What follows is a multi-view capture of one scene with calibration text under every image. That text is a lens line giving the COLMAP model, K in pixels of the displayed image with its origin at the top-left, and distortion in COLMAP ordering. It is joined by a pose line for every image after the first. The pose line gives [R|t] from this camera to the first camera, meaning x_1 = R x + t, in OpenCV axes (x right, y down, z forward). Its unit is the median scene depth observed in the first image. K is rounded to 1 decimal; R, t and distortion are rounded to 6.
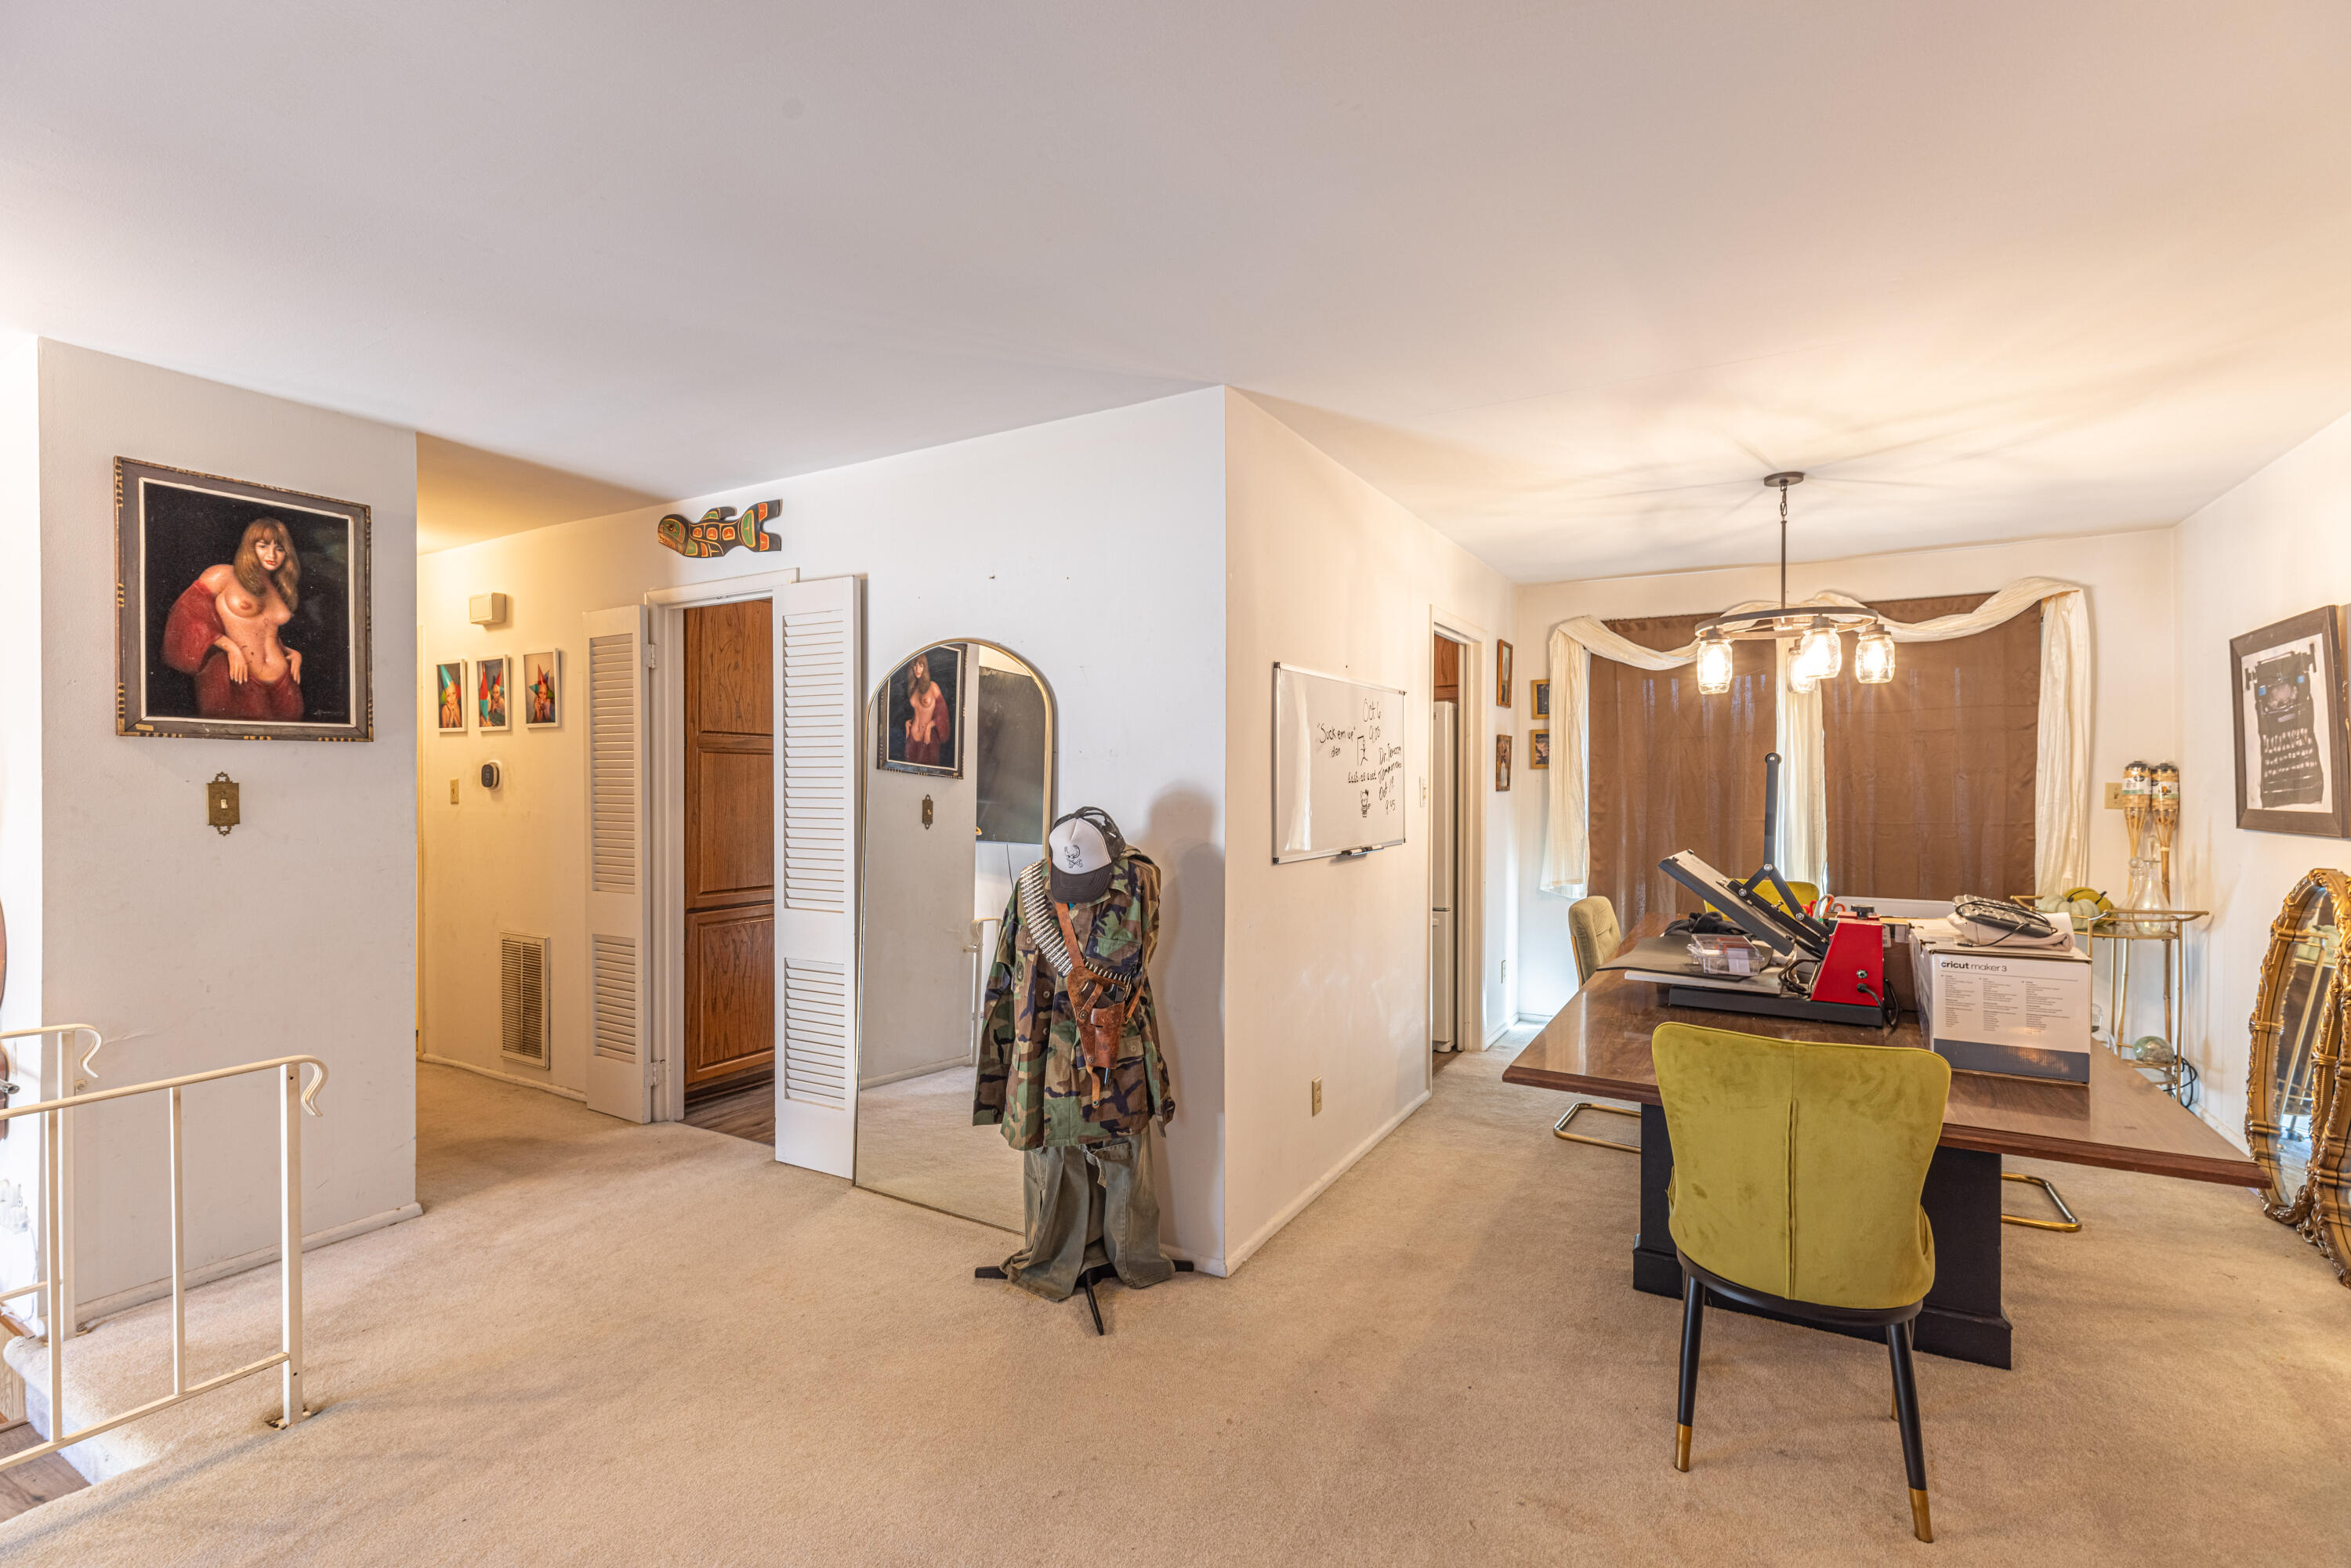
lens RADIAL K [[1051.7, 0, 1175.5], [0, 1051.7, 783.4], [0, 0, 1]] dist [0.005641, -0.000355]
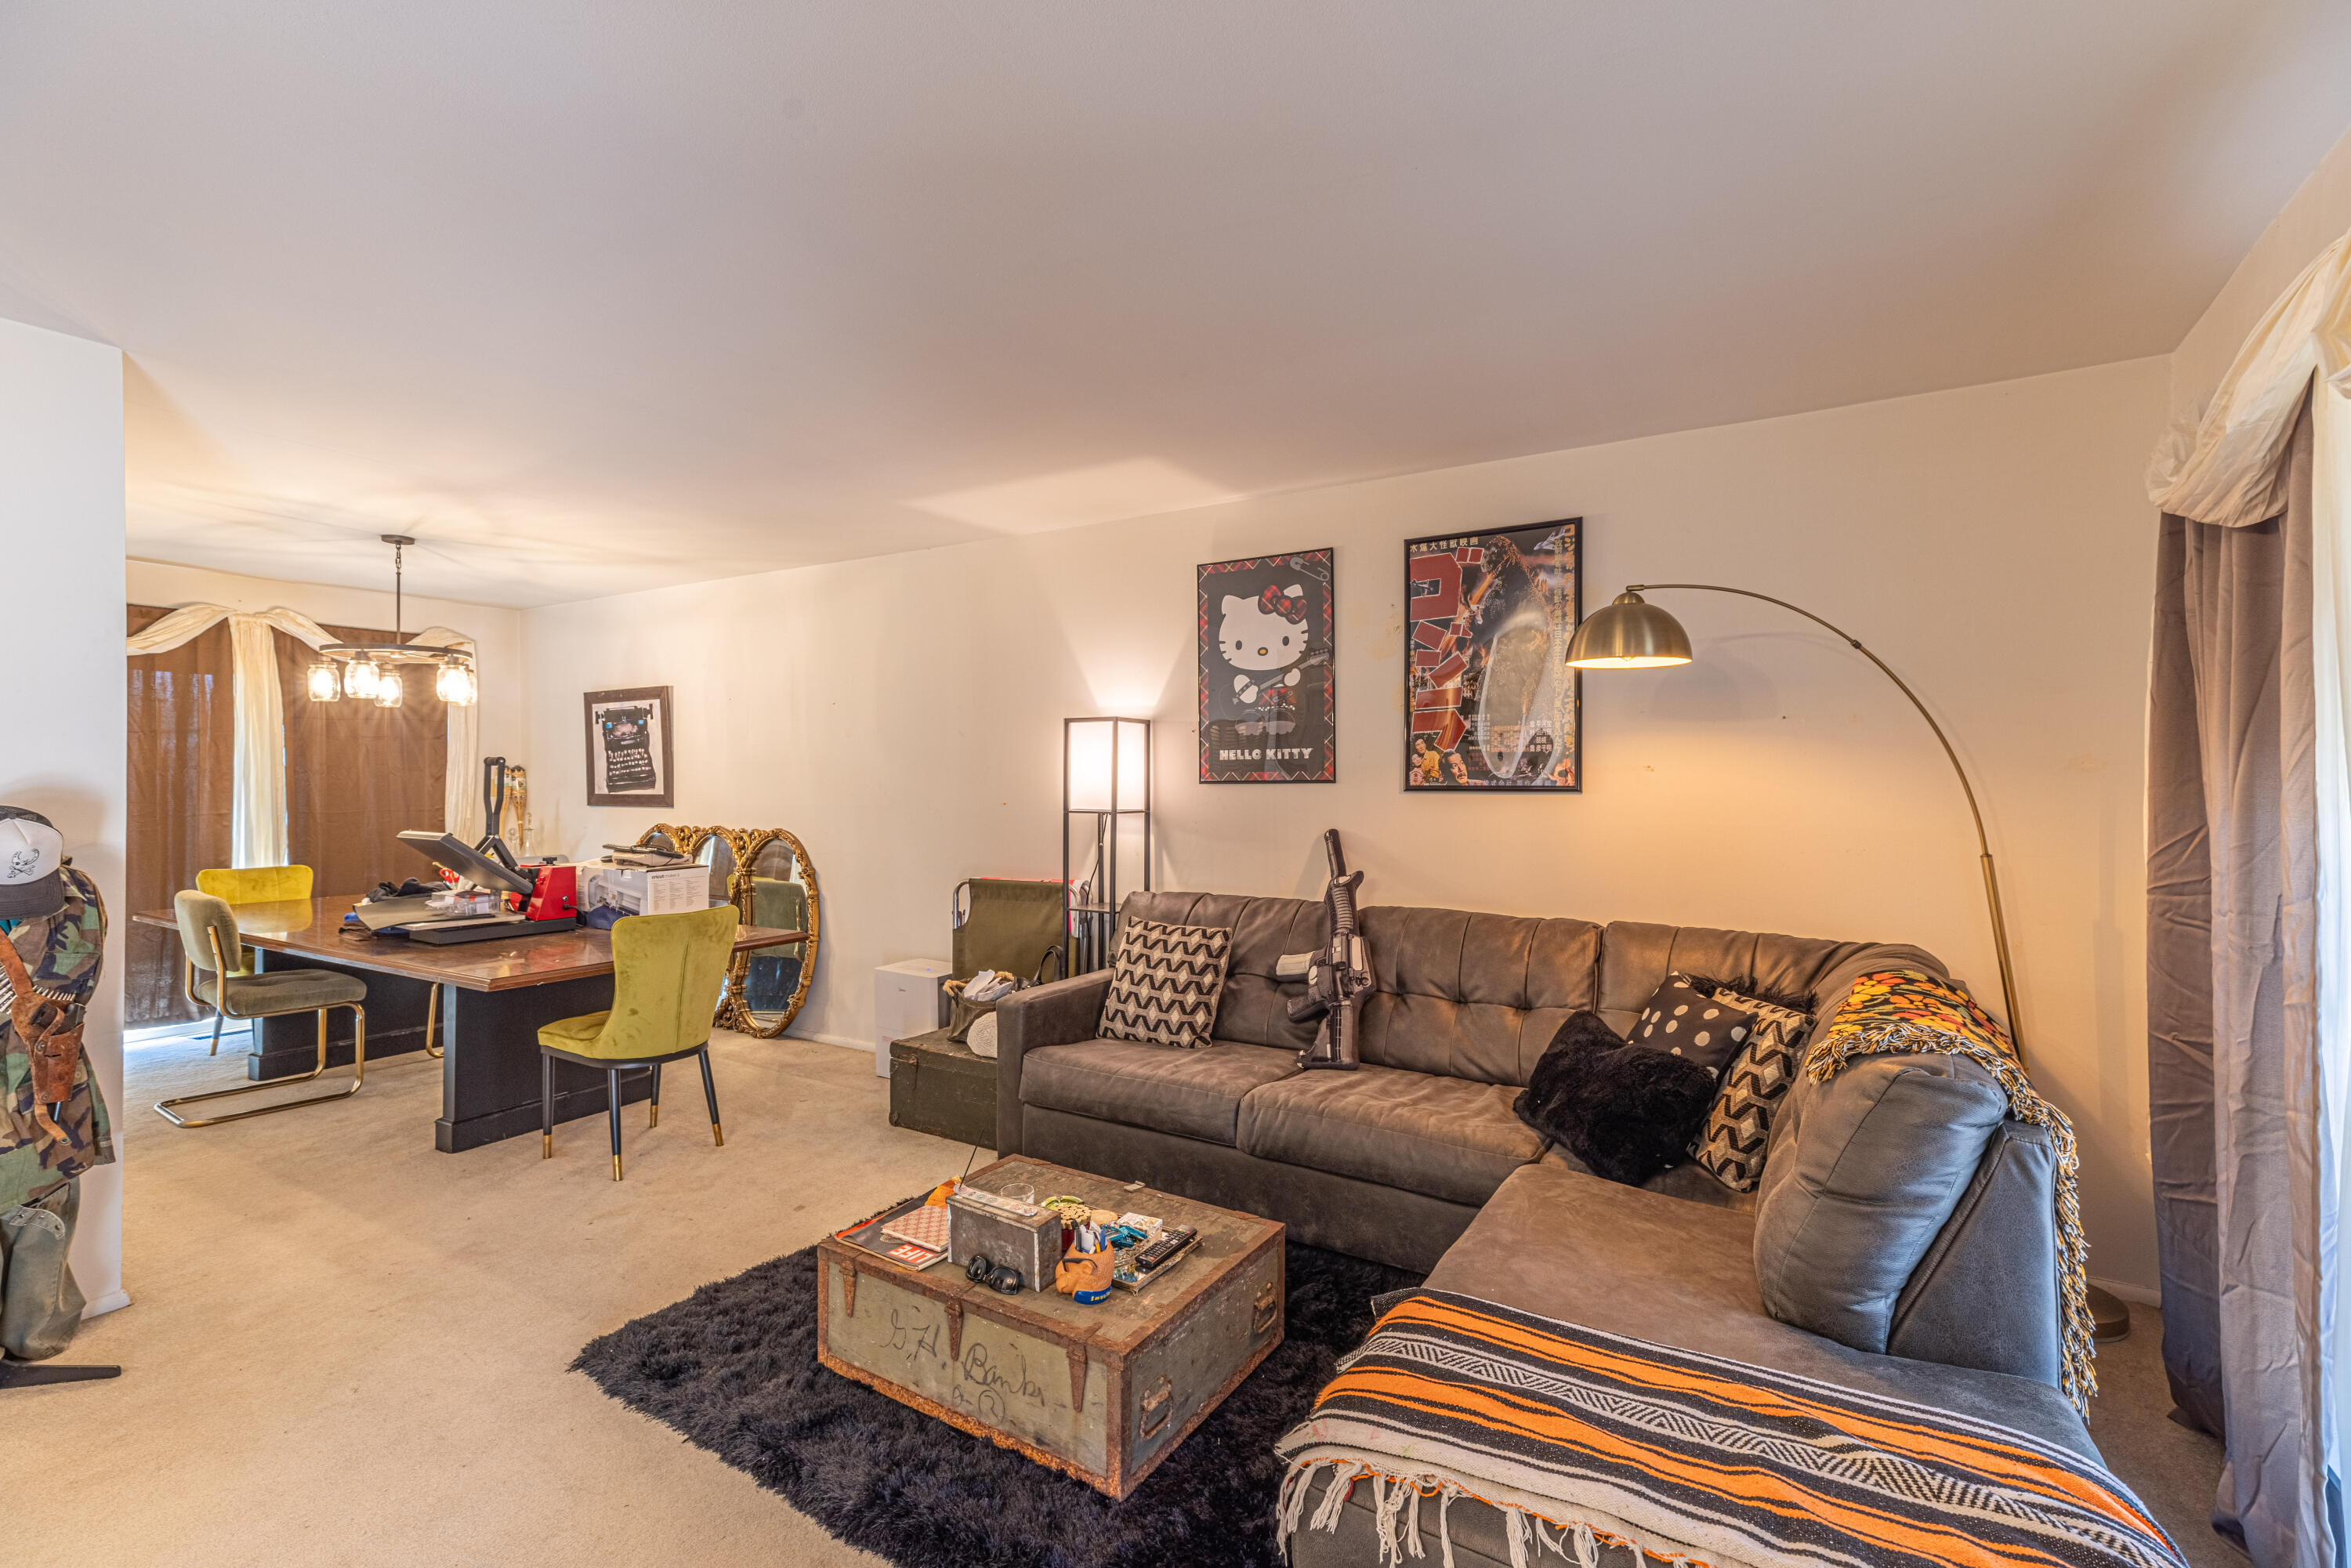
lens RADIAL K [[1051.7, 0, 1165.2], [0, 1051.7, 780.2], [0, 0, 1]] dist [0.005641, -0.000355]
pose [[0.025660, -0.000900, 0.999670, -0.858308], [0.002786, 0.999996, 0.000829, 0.004077], [-0.999667, 0.002764, 0.025663, 0.053045]]
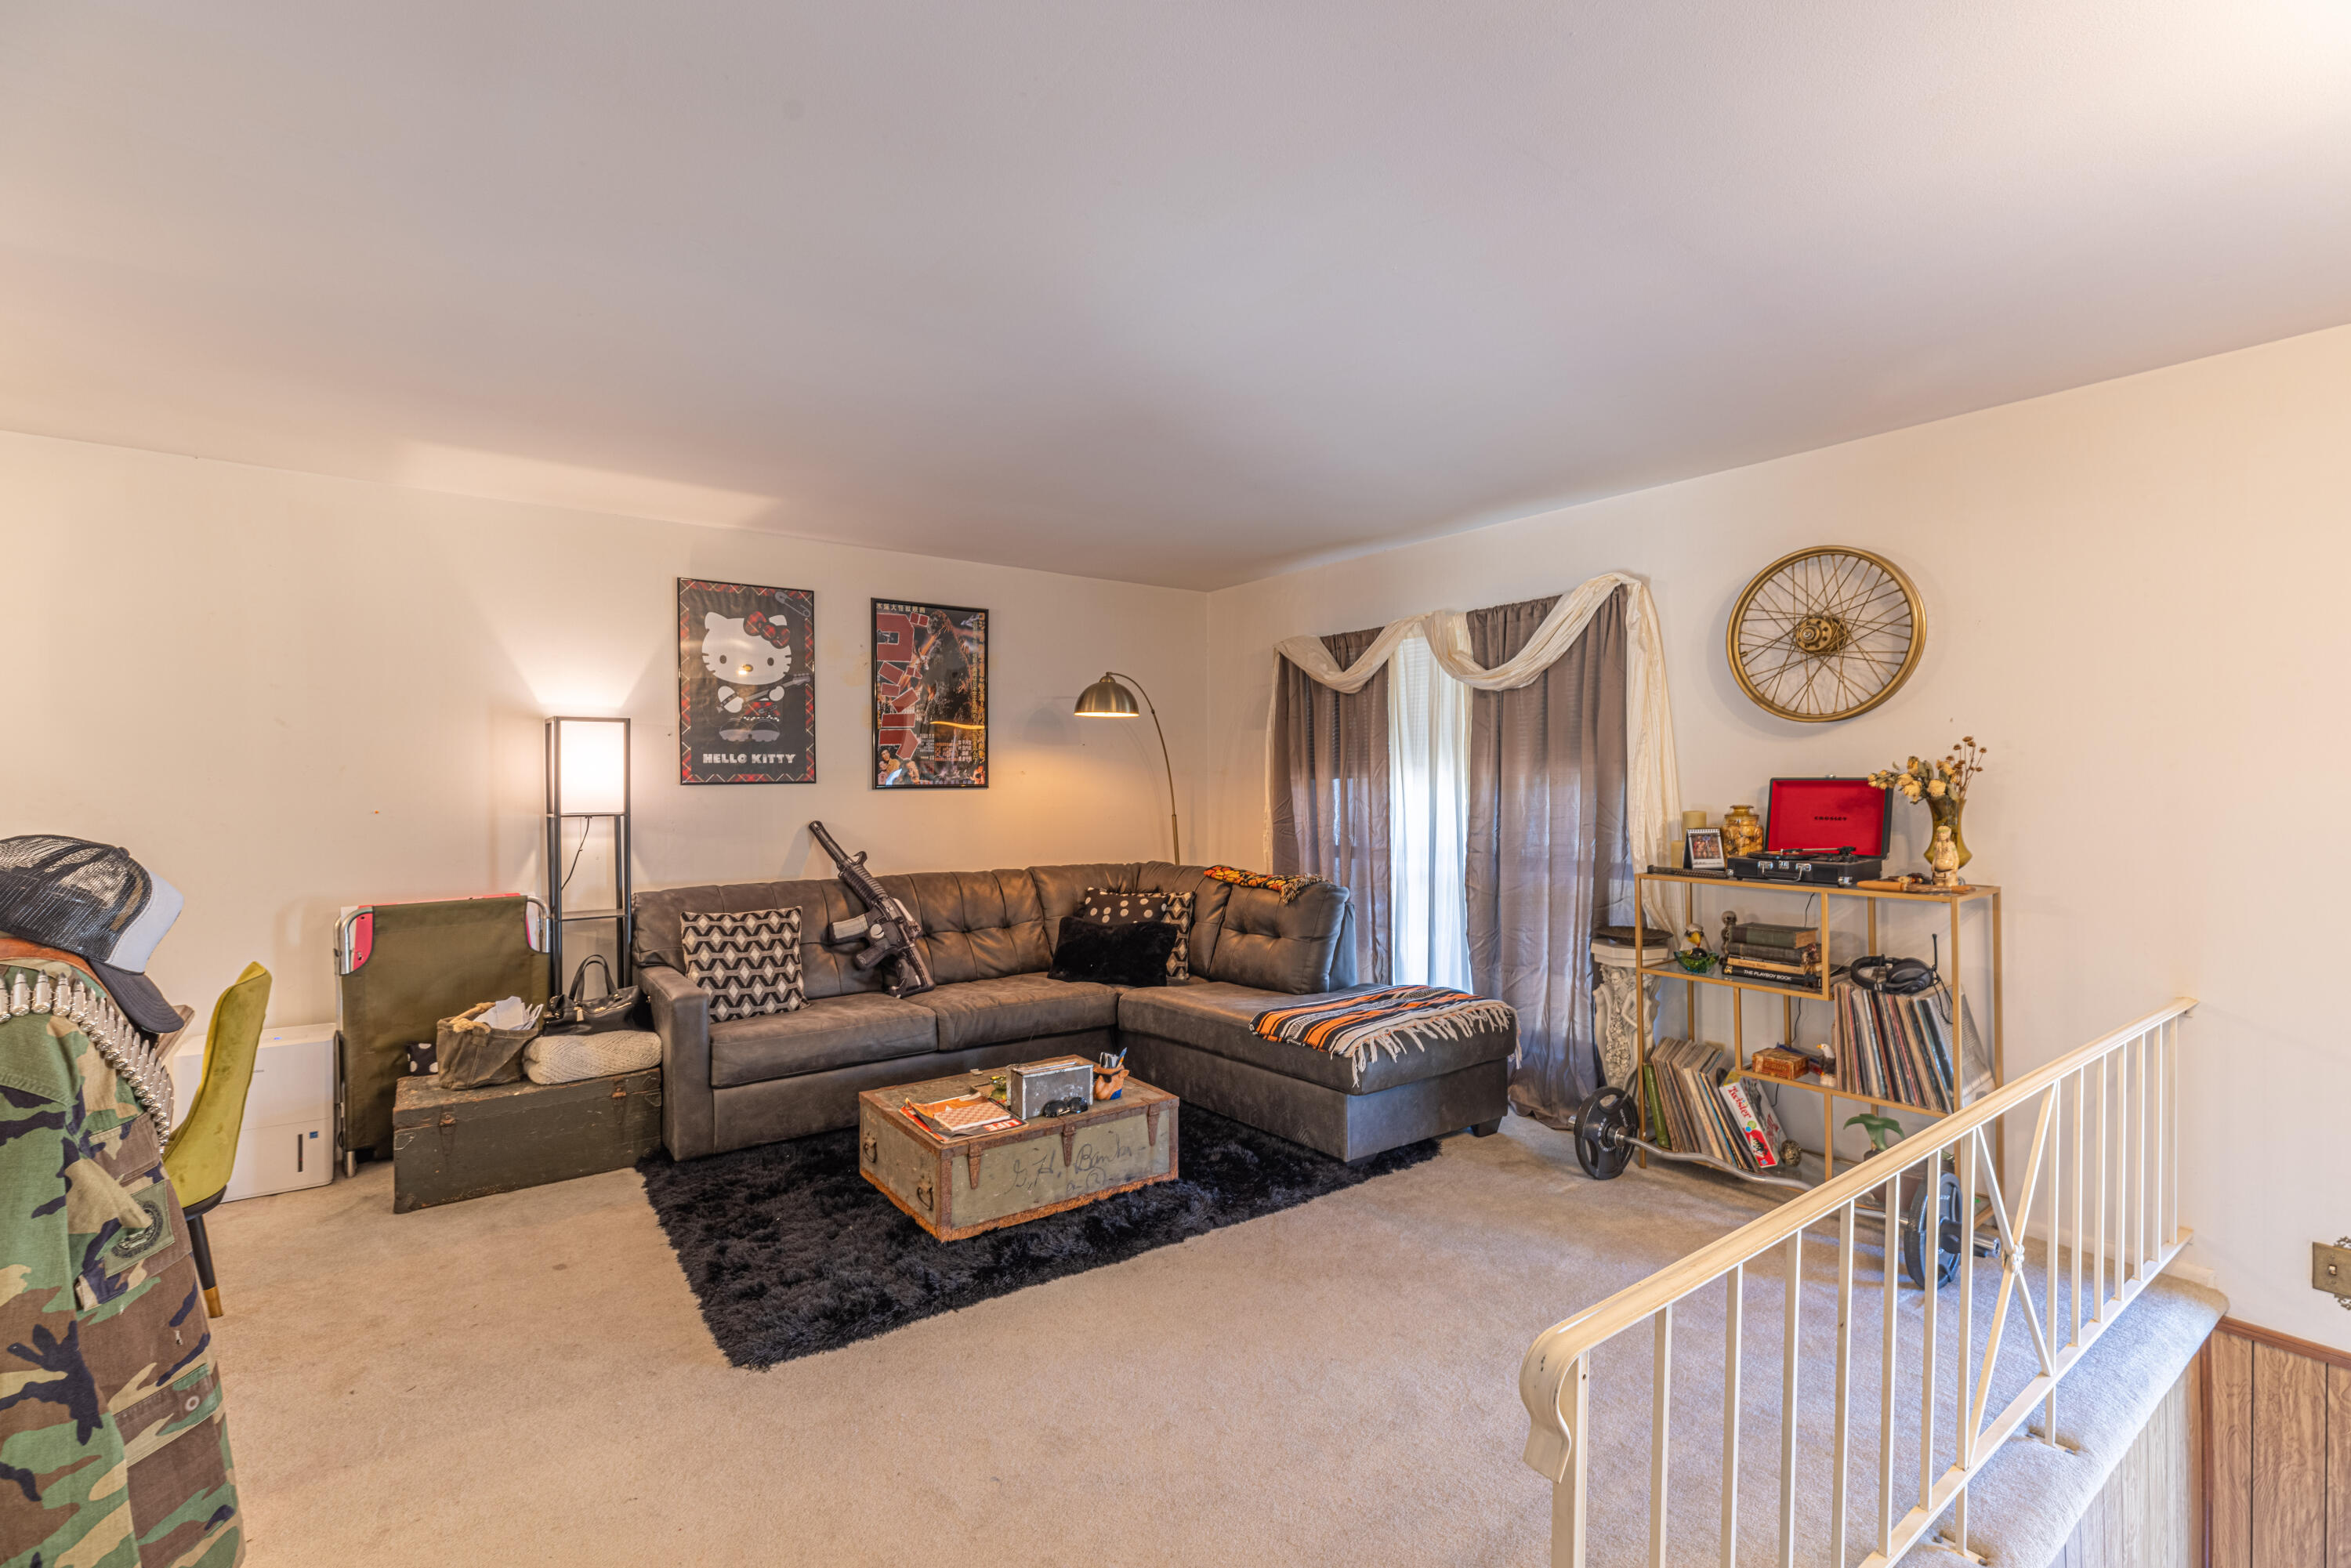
lens RADIAL K [[1051.7, 0, 1165.5], [0, 1051.7, 783.5], [0, 0, 1]] dist [0.005641, -0.000355]
pose [[-0.920027, 0.001734, 0.391850, -0.657931], [0.004659, 0.999968, 0.006513, 0.001387], [-0.391826, 0.007817, -0.920006, 1.171528]]
